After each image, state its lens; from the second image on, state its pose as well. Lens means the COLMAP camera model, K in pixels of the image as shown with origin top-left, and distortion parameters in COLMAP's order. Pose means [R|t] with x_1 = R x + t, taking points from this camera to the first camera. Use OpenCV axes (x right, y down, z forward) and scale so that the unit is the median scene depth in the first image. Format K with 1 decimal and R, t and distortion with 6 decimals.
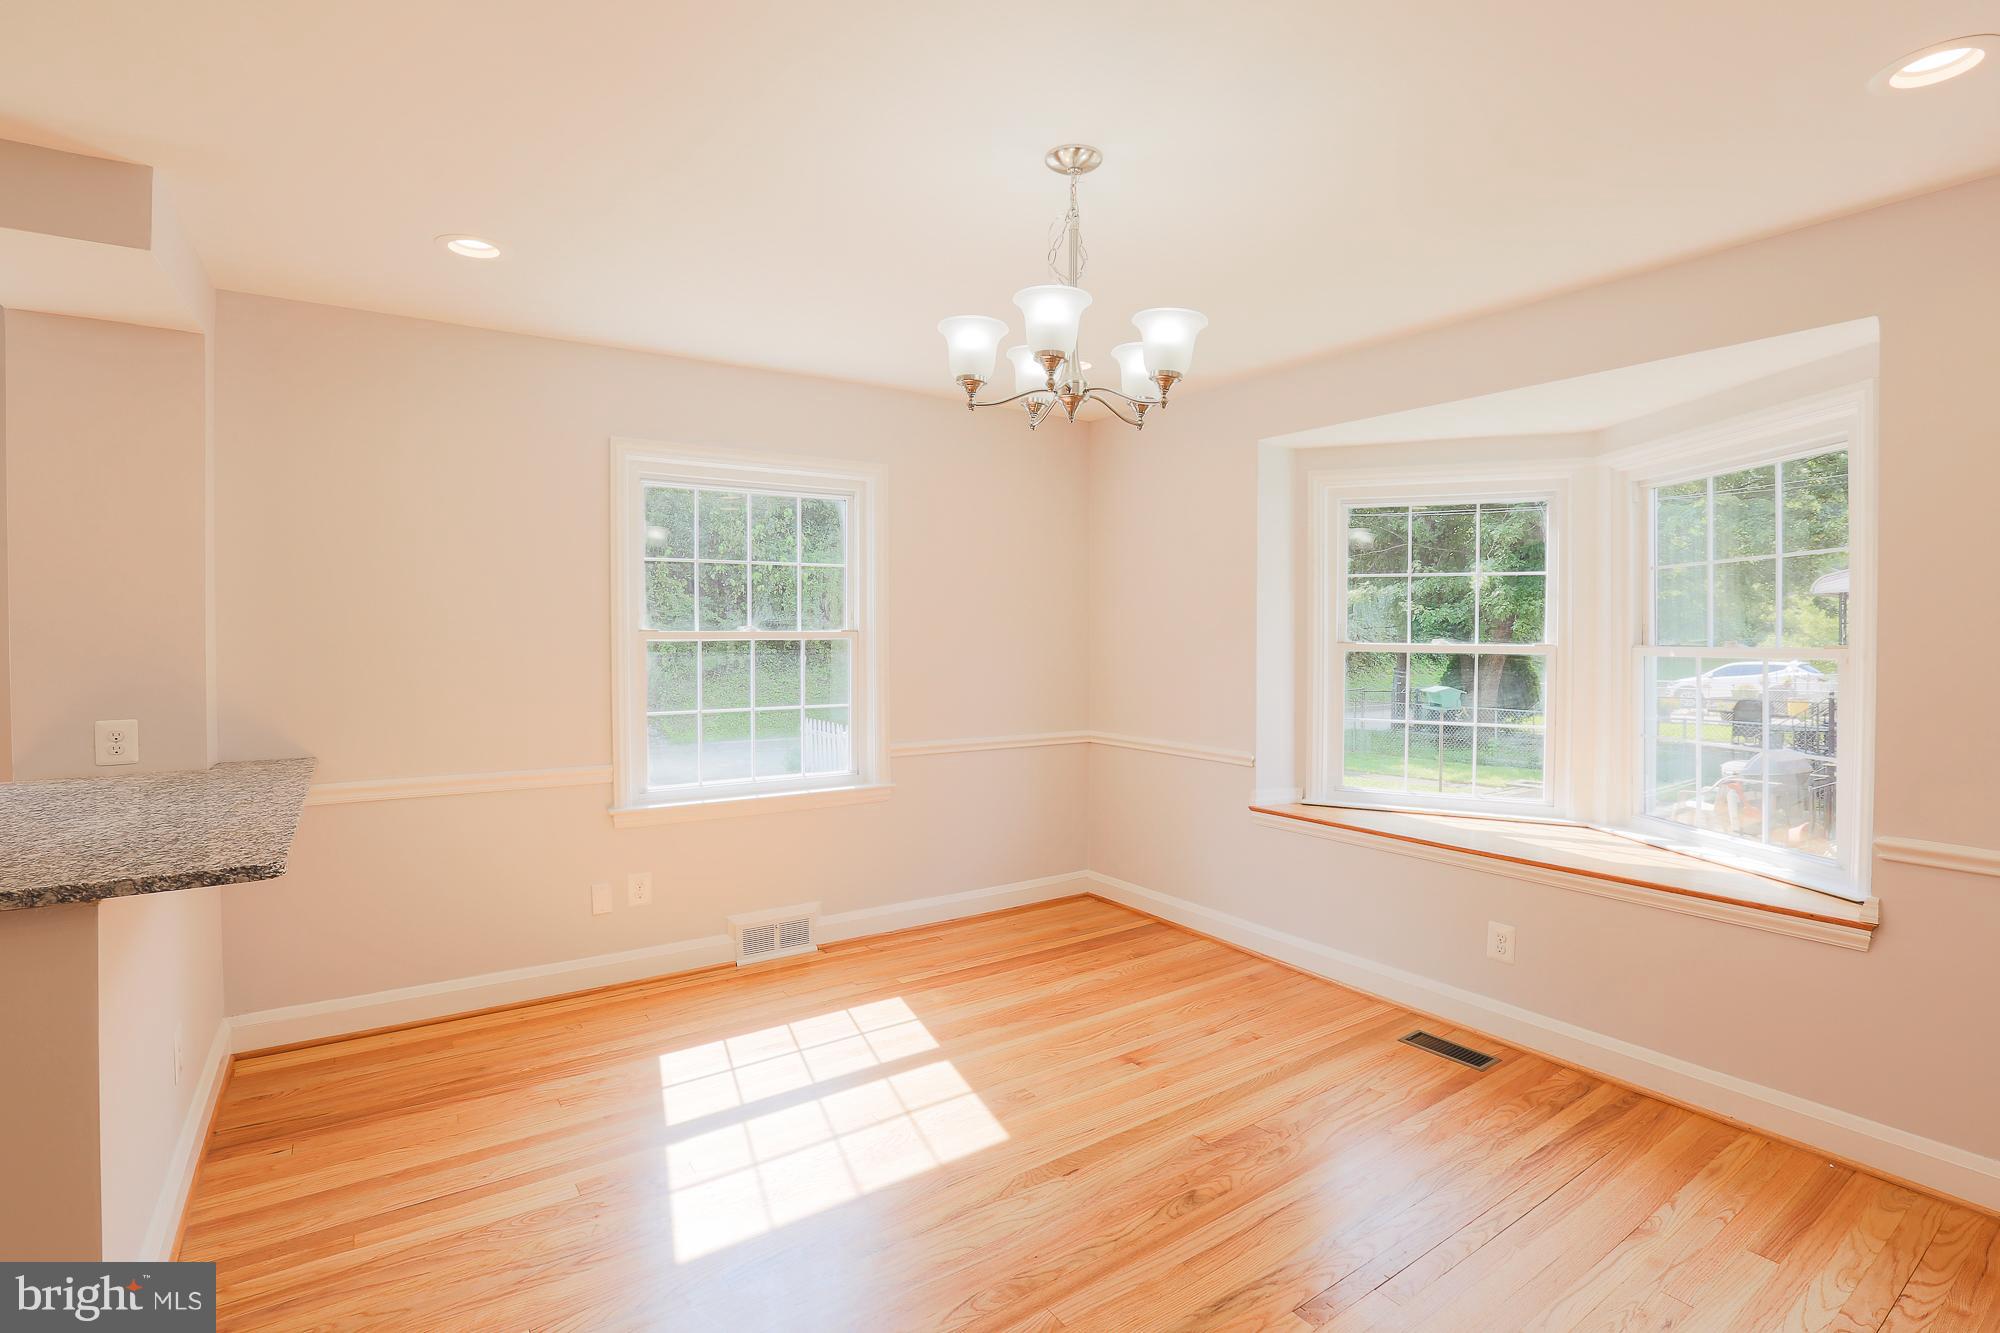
lens RADIAL K [[913.7, 0, 1023.3], [0, 913.7, 644.8], [0, 0, 1]] dist [-0.054901, 0.021354]
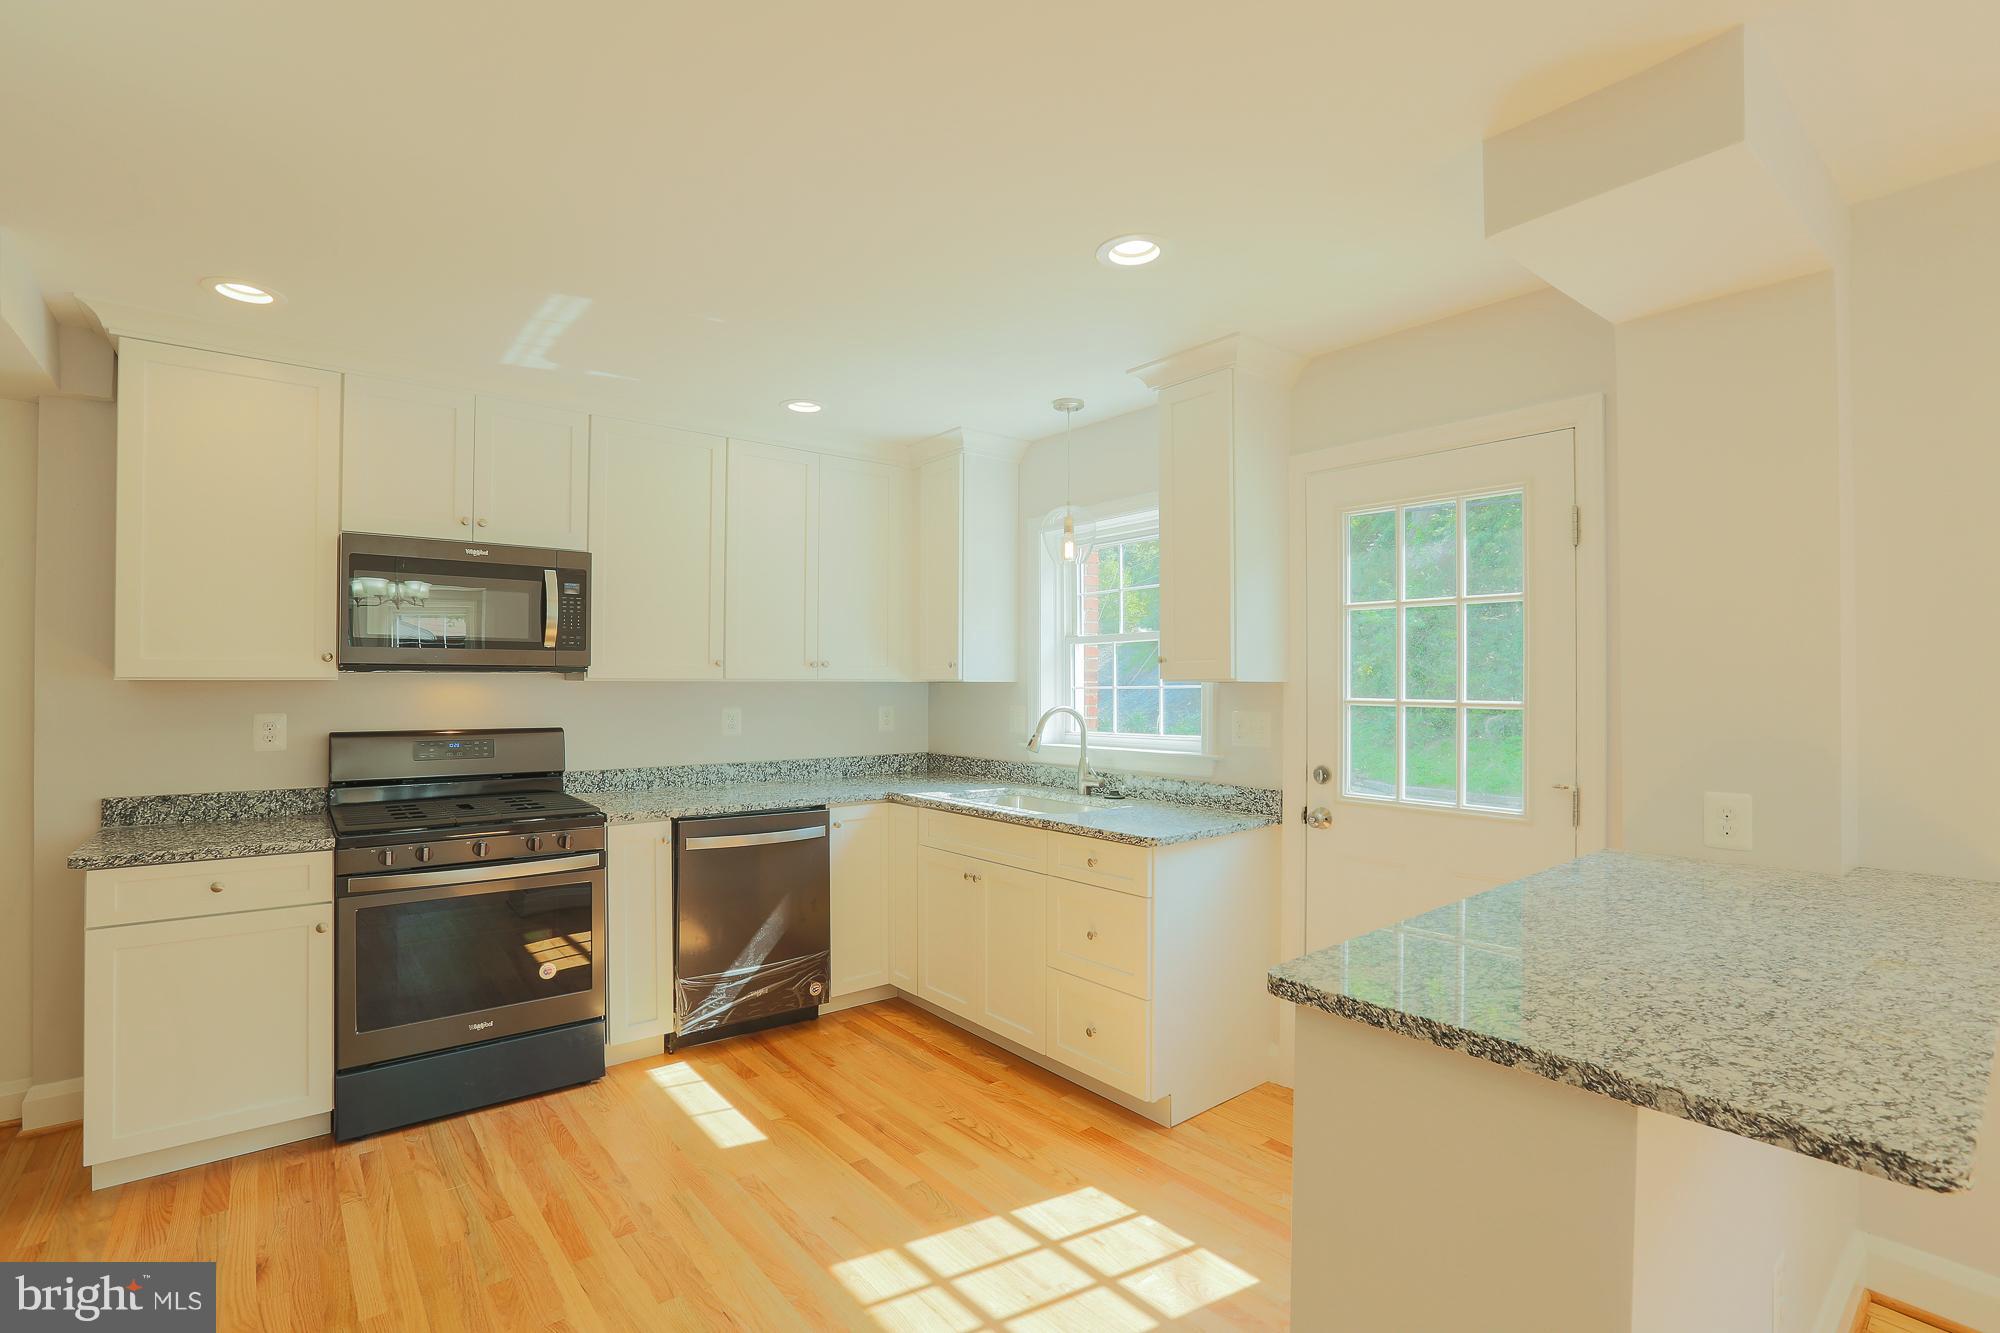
lens RADIAL K [[927.7, 0, 987.4], [0, 927.7, 670.0], [0, 0, 1]] dist [-0.044939, 0.022913]
pose [[0.057757, -0.016364, -0.998197, -0.168770], [-0.012233, 0.999779, -0.017098, -0.004915], [0.998256, 0.013198, 0.057544, 0.199734]]
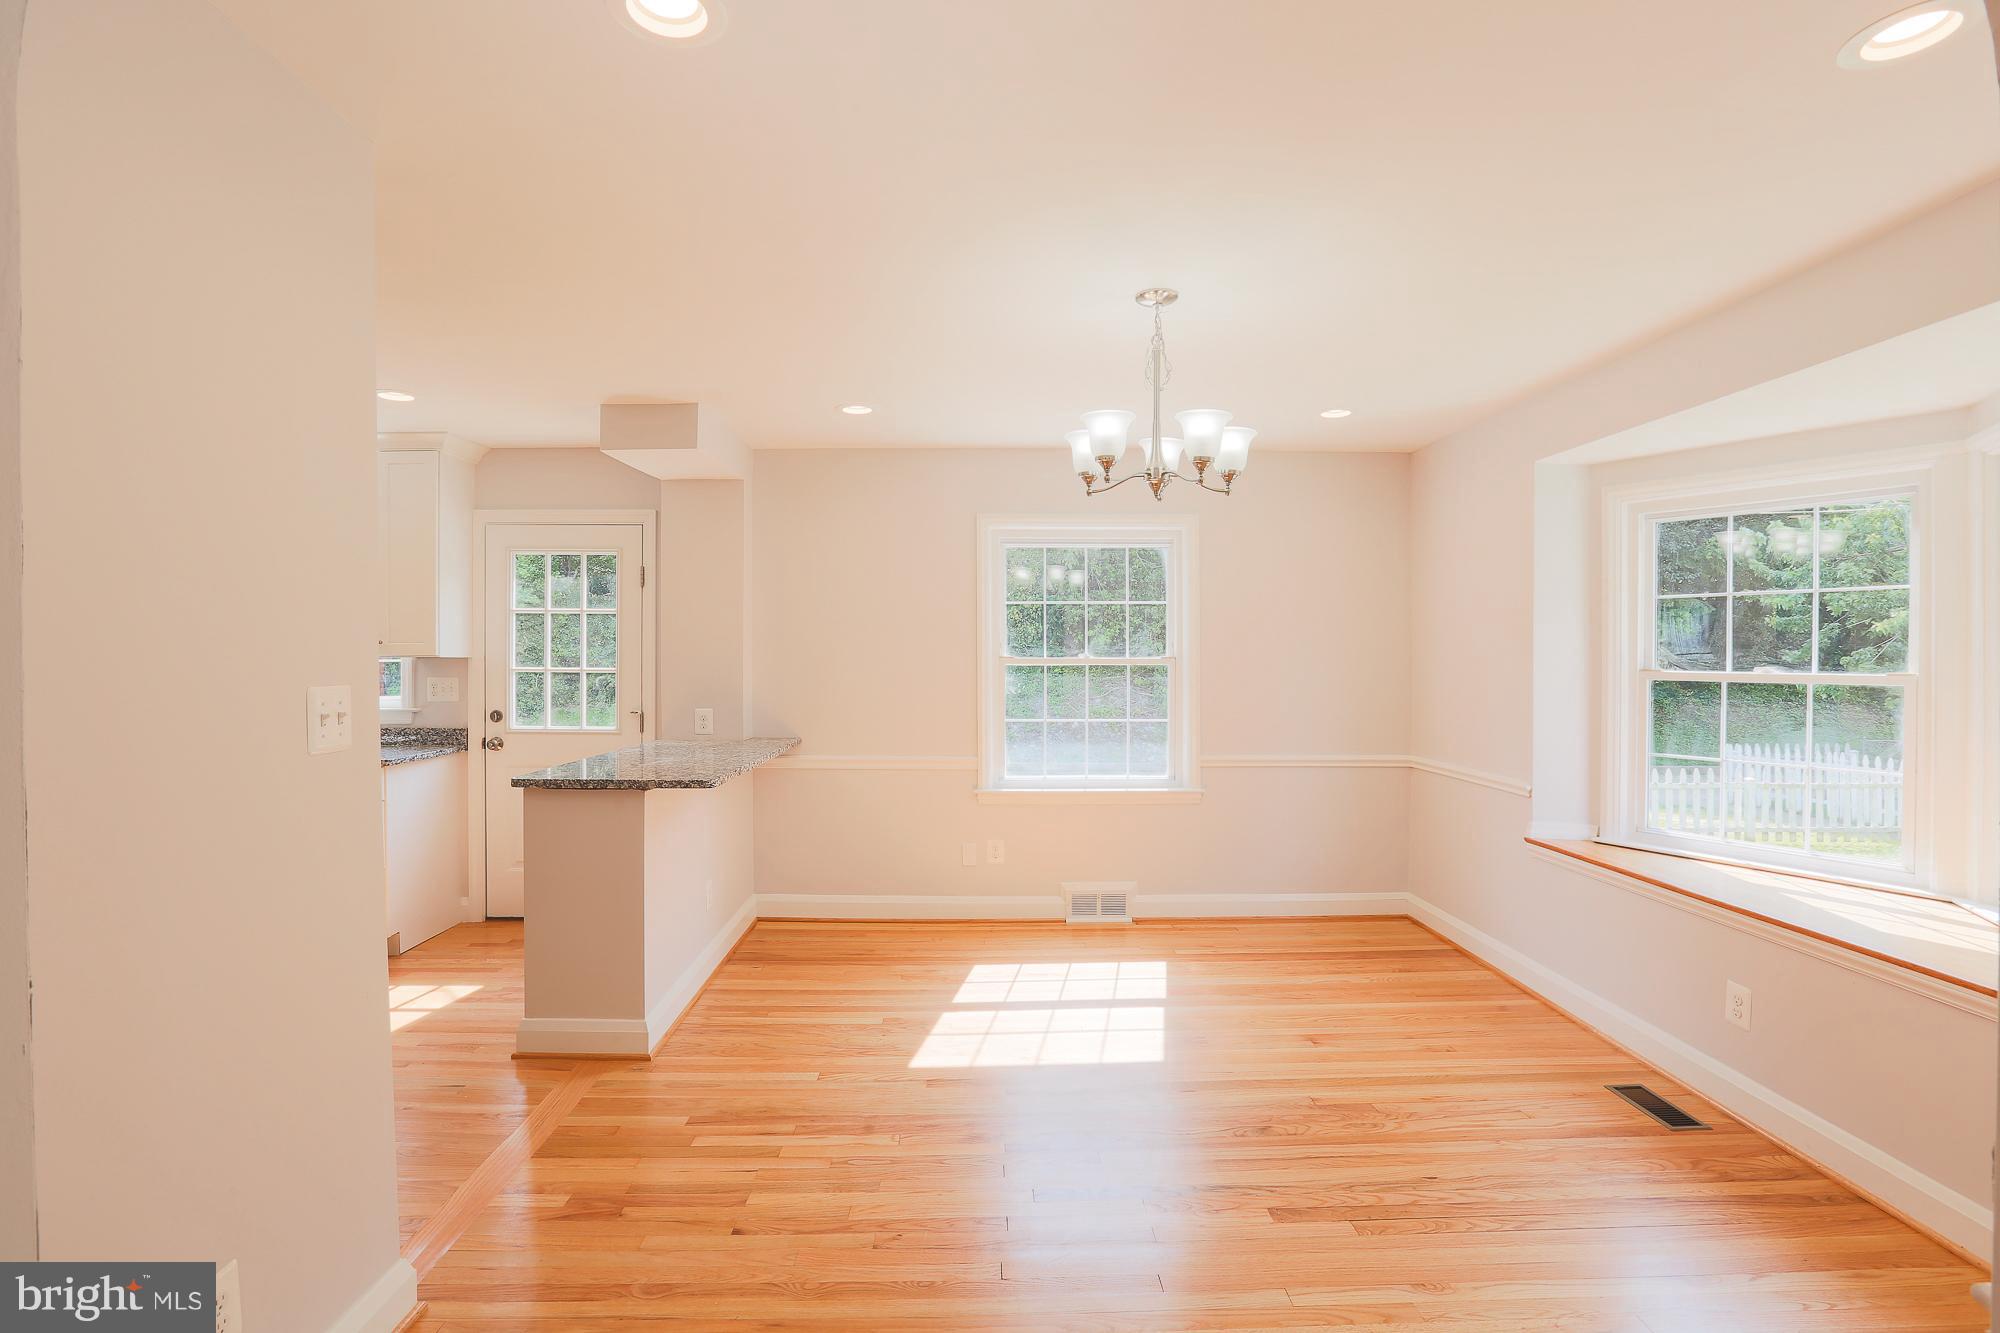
lens RADIAL K [[913.1, 0, 1001.3], [0, 913.1, 669.5], [0, 0, 1]] dist [-0.057196, 0.022860]
pose [[0.830522, 0.005338, -0.556961, 0.335301], [-0.006034, 0.999982, 0.000586, 0.000346], [0.556953, 0.002874, 0.830539, -0.118268]]
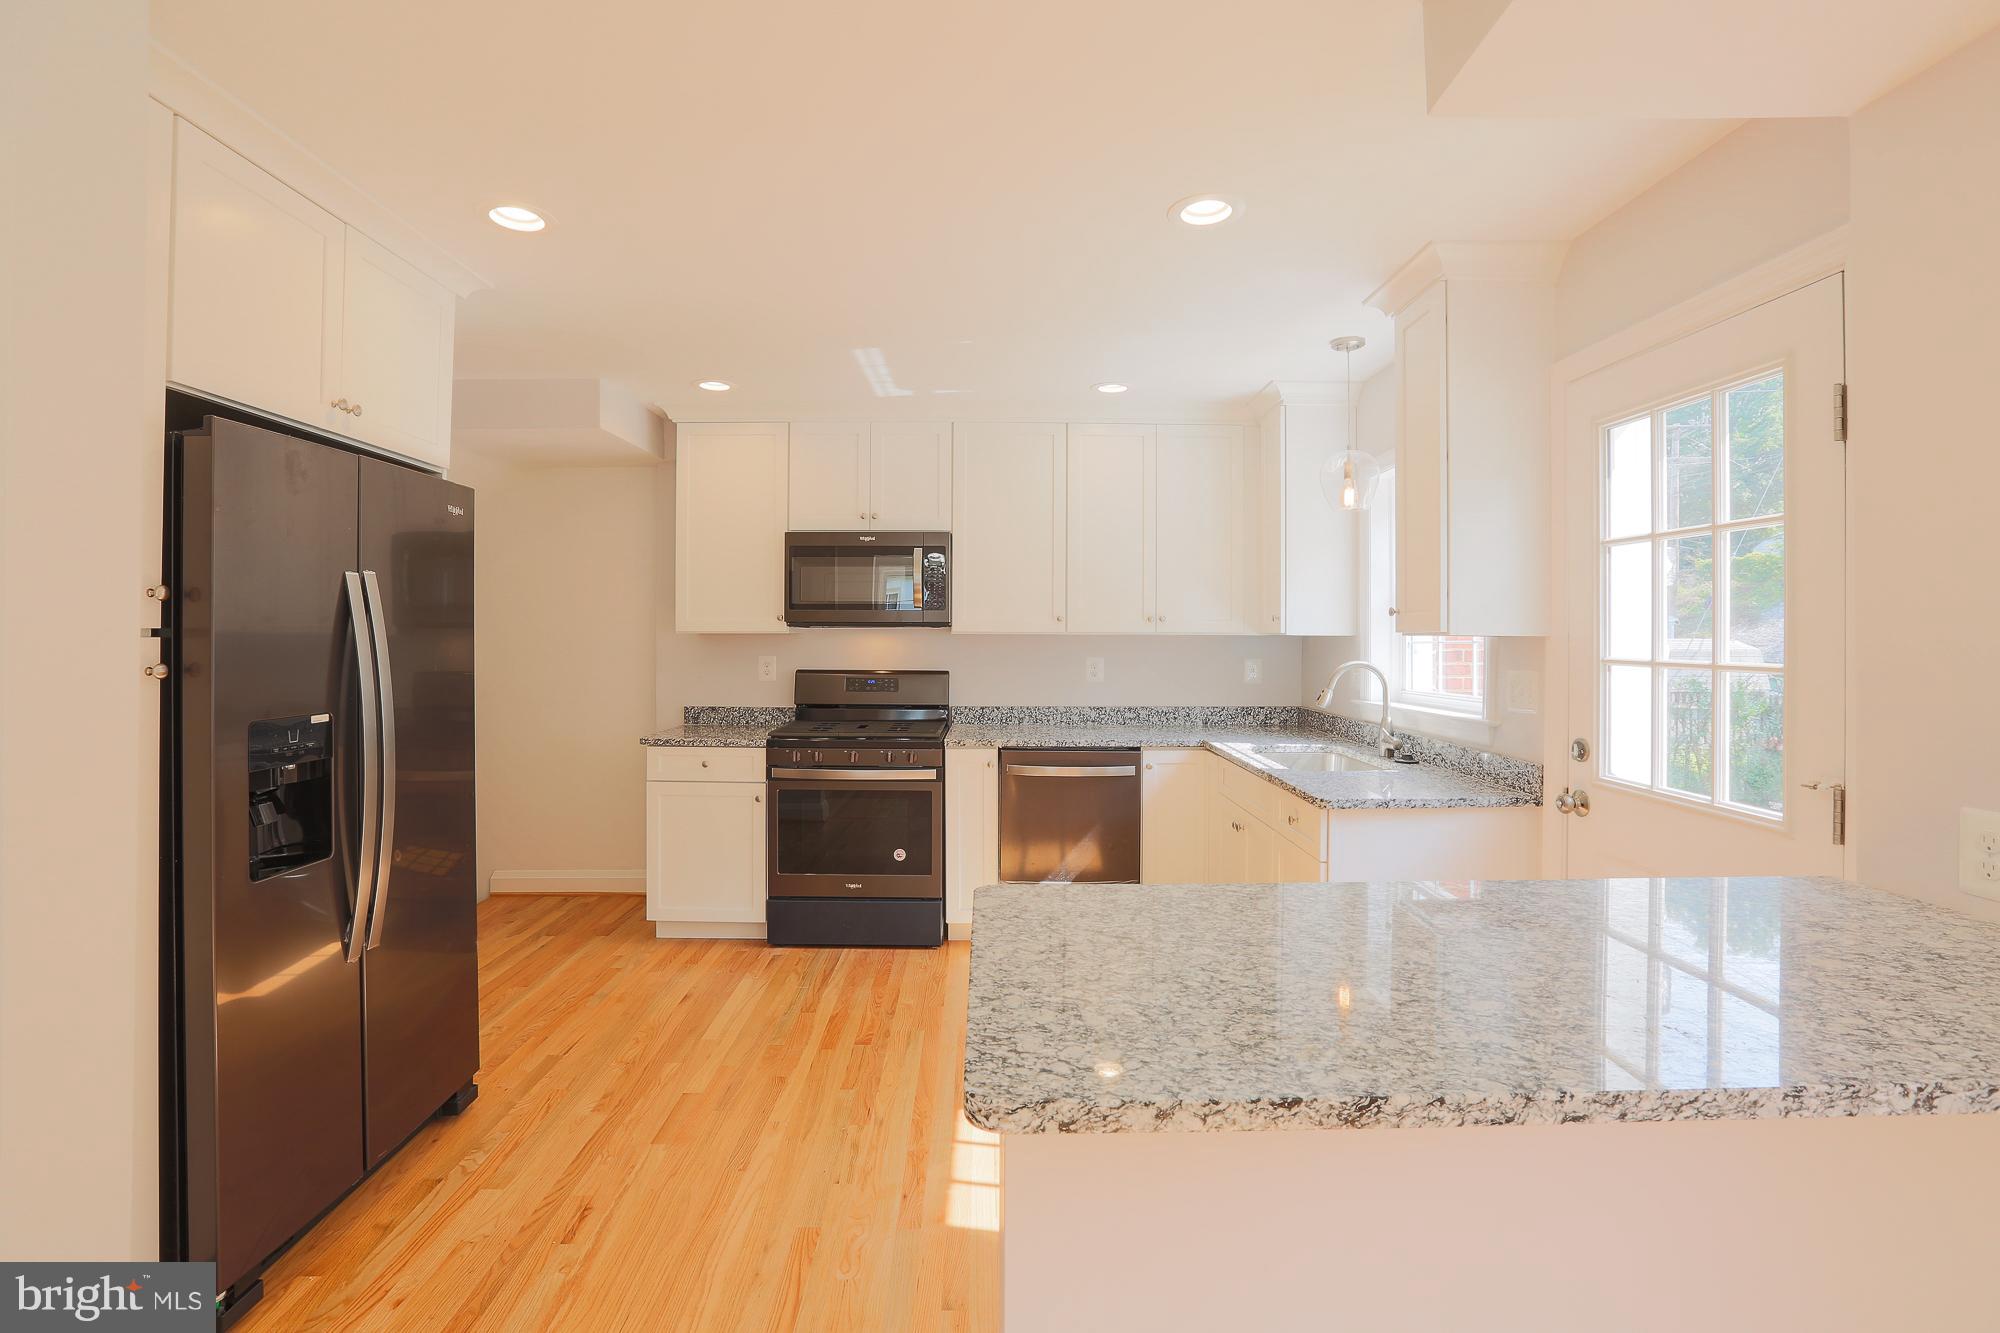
lens RADIAL K [[925.4, 0, 1008.8], [0, 925.4, 630.5], [0, 0, 1]] dist [-0.064148, 0.024780]
pose [[-0.561419, -0.007908, -0.827494, -0.188087], [-0.014395, 0.999896, 0.000210, -0.010680], [0.827407, 0.012029, -0.561474, 0.581745]]
